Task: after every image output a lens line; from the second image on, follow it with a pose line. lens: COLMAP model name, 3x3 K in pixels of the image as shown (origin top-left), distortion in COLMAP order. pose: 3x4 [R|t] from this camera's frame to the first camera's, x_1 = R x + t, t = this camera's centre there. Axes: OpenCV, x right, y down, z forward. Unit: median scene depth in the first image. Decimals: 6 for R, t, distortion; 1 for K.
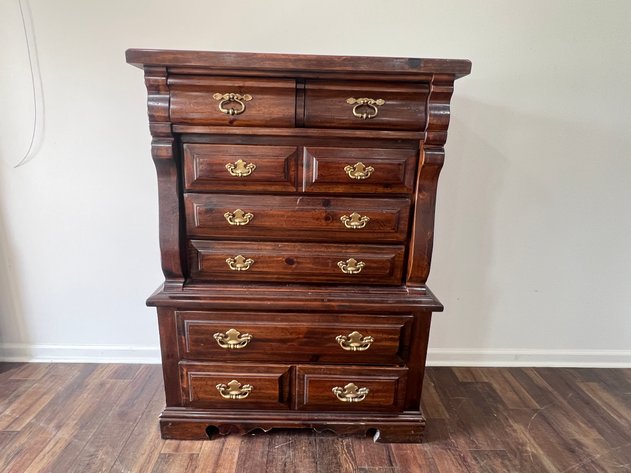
lens RADIAL K [[359.1, 0, 311.4], [0, 359.1, 236.7], [0, 0, 1]] dist [-0.005508, 0.002953]
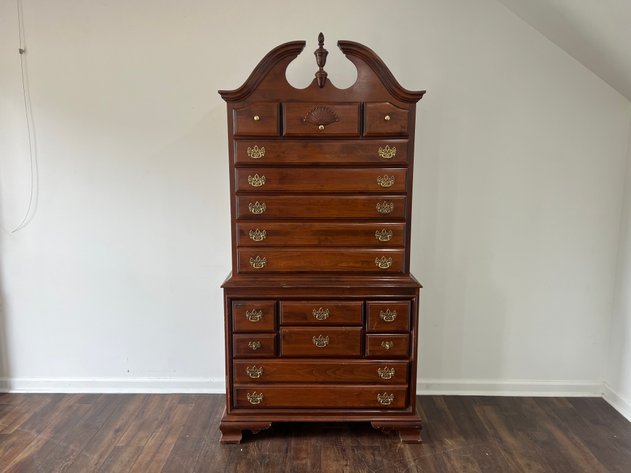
lens RADIAL K [[491.1, 0, 311.4], [0, 491.1, 233.4], [0, 0, 1]] dist [0.066760, -0.079192]
pose [[0.998929, -0.019875, -0.041785, 0.376225], [0.015198, 0.993881, -0.109408, 0.028907], [0.043704, 0.108656, 0.993118, -0.840553]]
